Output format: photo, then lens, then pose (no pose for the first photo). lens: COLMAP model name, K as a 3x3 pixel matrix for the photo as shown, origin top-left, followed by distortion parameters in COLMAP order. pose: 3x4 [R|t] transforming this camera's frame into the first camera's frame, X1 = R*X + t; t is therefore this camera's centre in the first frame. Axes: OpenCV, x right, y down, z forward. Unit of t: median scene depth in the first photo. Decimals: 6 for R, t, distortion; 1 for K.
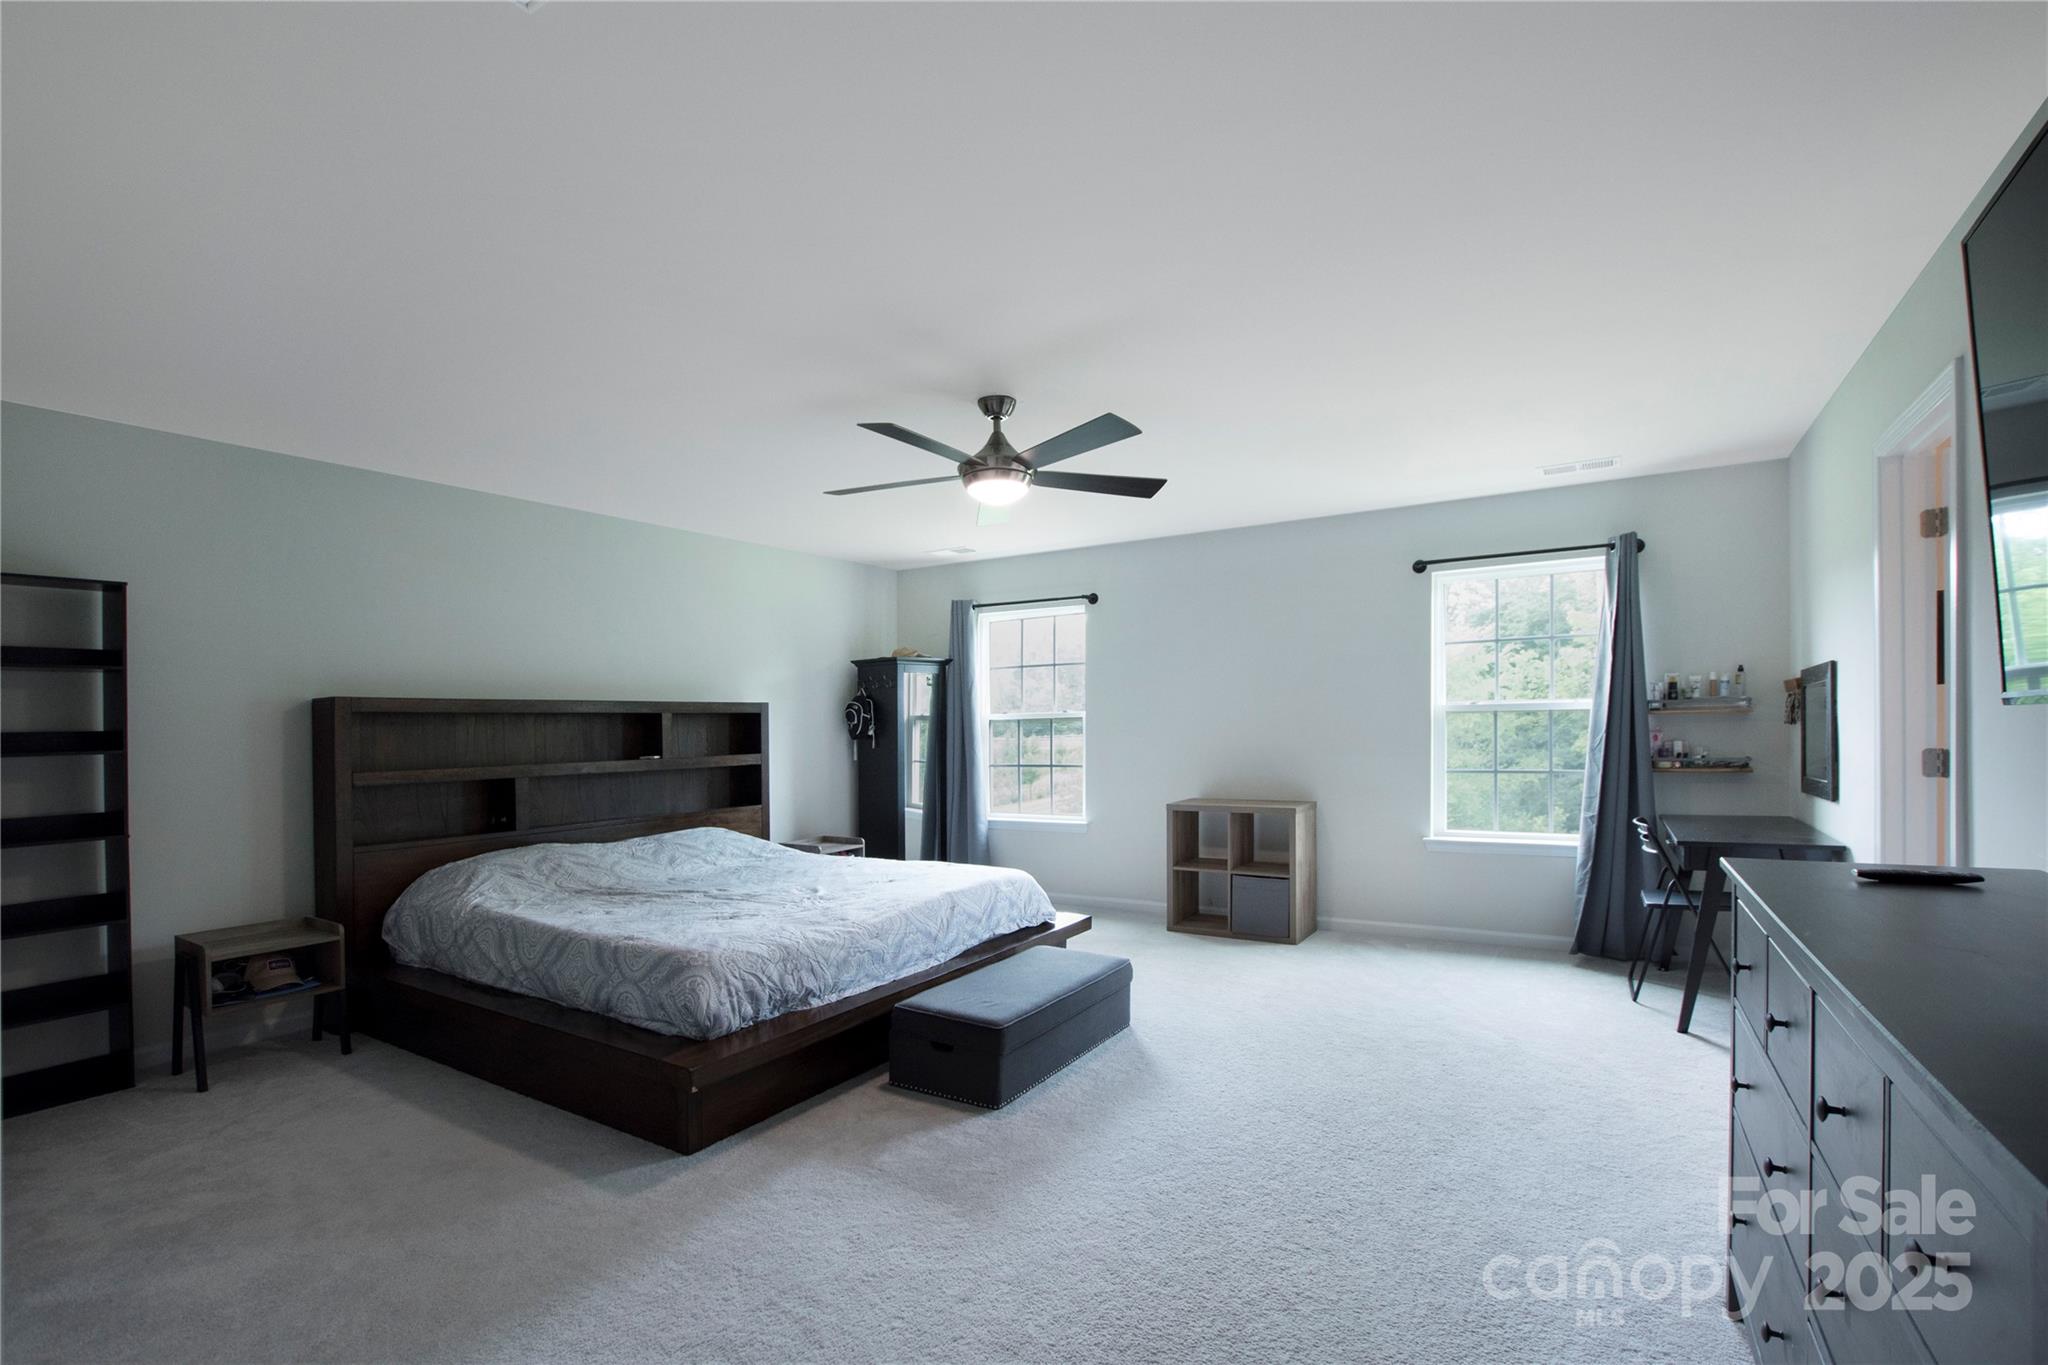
lens RADIAL K [[934.2, 0, 1013.5], [0, 934.2, 718.6], [0, 0, 1]] dist [-0.024646, 0.000228]
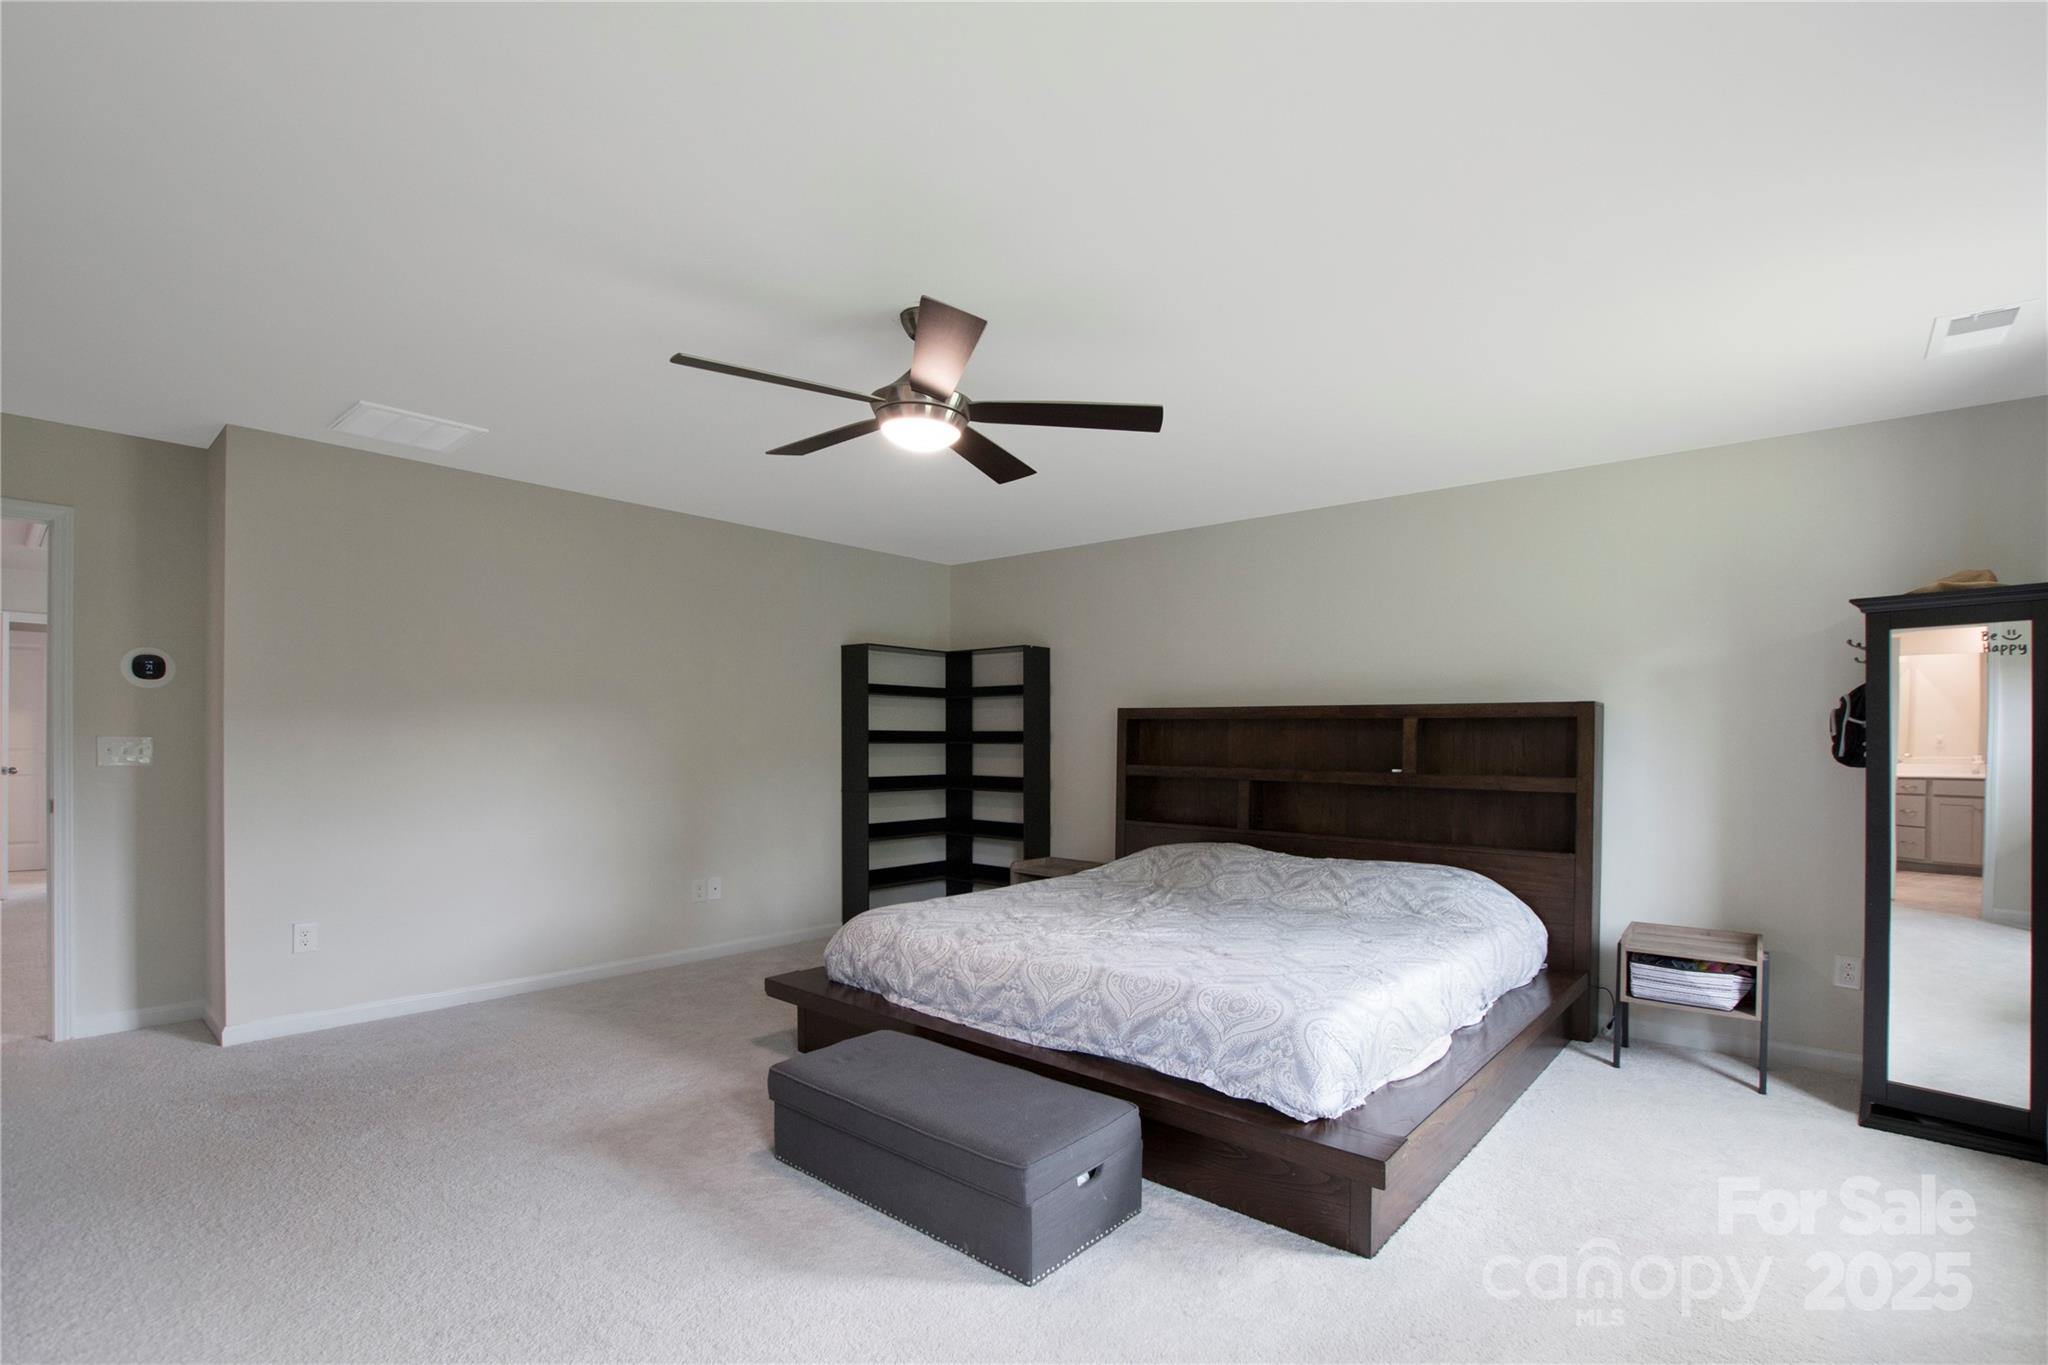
lens RADIAL K [[923.1, 0, 1034.3], [0, 923.1, 747.5], [0, 0, 1]] dist [0.000428, -0.000089]
pose [[-0.118239, 0.027769, -0.992597, 0.634820], [-0.000091, 0.999609, 0.027976, -0.003621], [0.992985, 0.003398, -0.118190, 1.029090]]
